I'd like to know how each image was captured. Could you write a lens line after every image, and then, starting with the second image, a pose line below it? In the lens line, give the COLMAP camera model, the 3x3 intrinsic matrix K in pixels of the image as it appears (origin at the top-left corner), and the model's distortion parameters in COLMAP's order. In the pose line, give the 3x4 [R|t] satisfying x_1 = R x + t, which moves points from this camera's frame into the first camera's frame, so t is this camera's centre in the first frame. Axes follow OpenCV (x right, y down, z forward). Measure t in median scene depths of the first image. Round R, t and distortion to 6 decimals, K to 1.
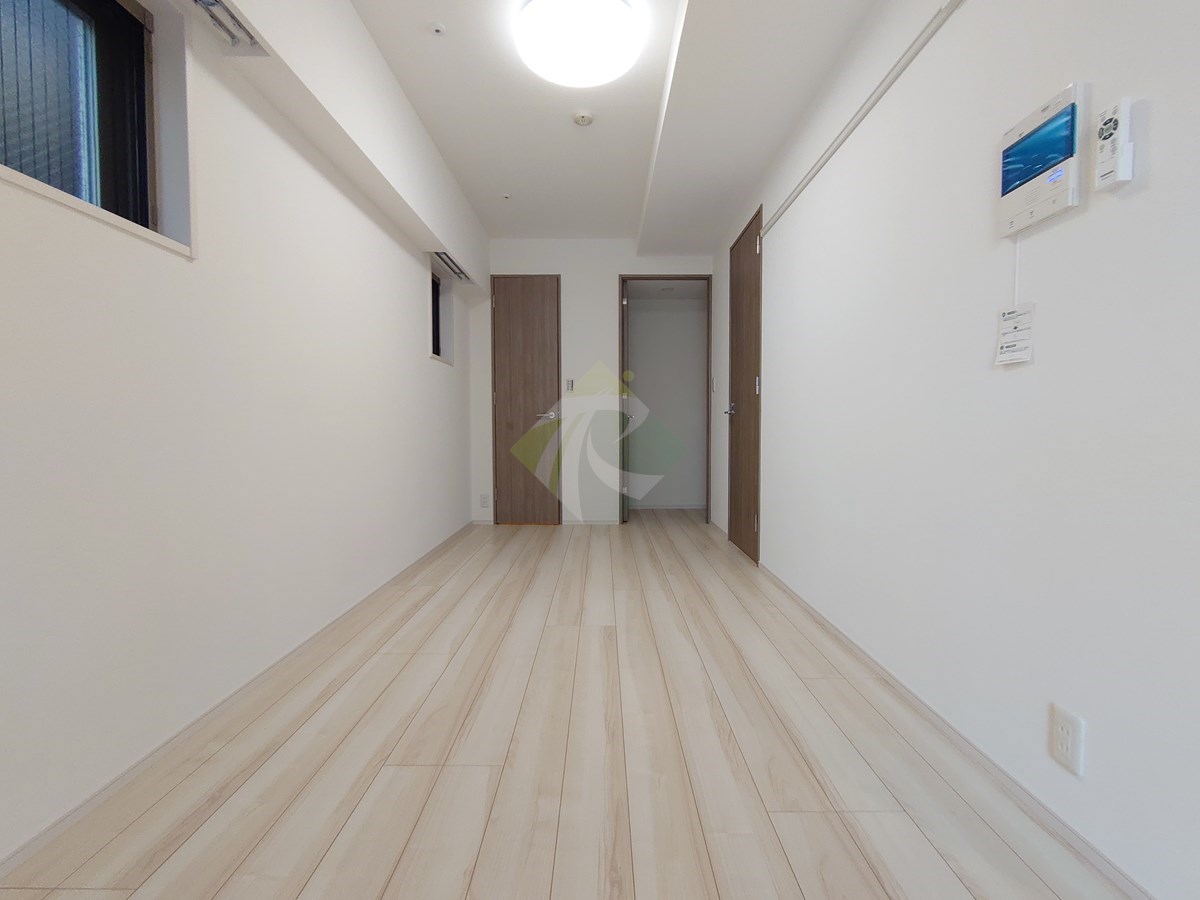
lens RADIAL K [[525.9, 0, 599.4], [0, 525.9, 447.9], [0, 0, 1]] dist [0.001358, -0.000051]
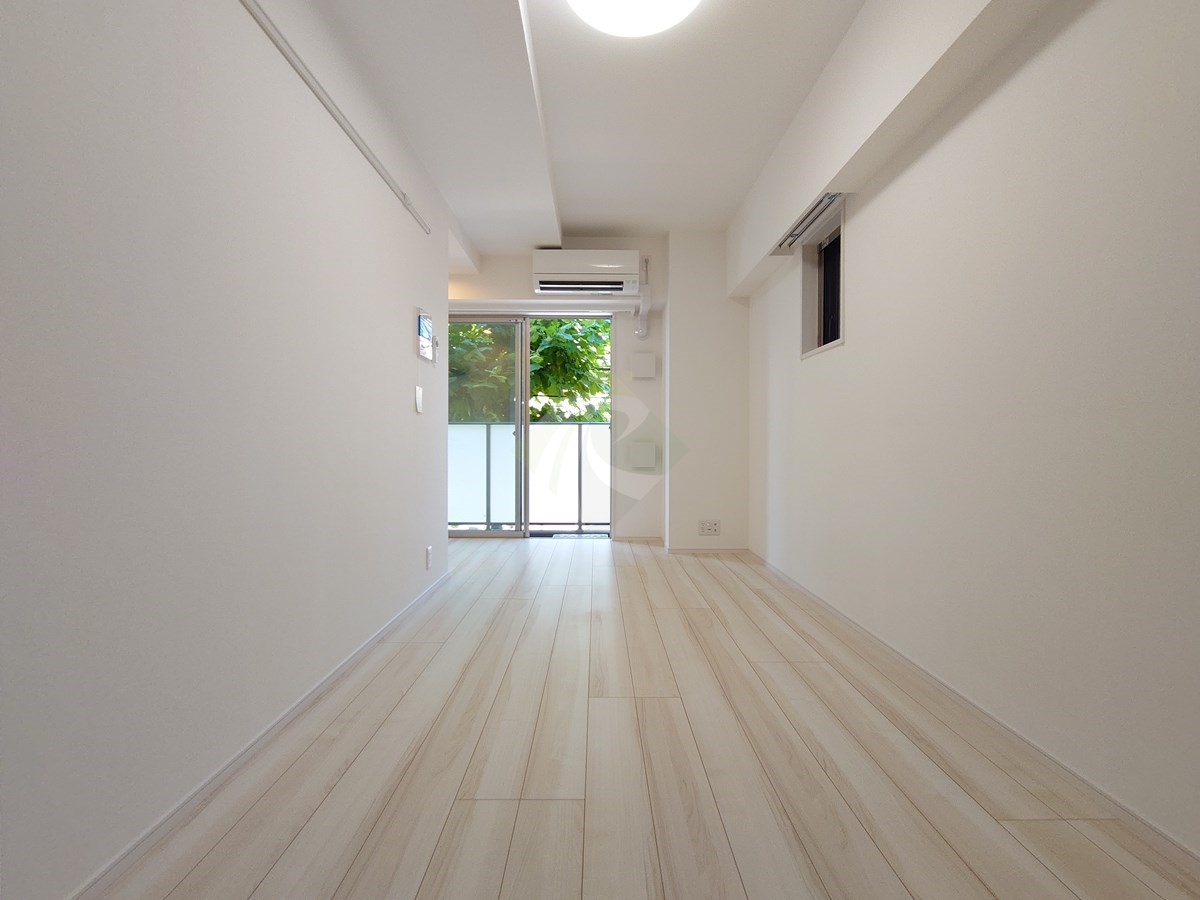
lens RADIAL K [[525.9, 0, 598.6], [0, 525.9, 446.6], [0, 0, 1]] dist [0.001358, -0.000051]
pose [[-0.999964, -0.000743, -0.008488, 0.024781], [-0.001110, 0.999063, 0.043267, -0.066561], [0.008448, 0.043275, -0.999027, 1.896182]]
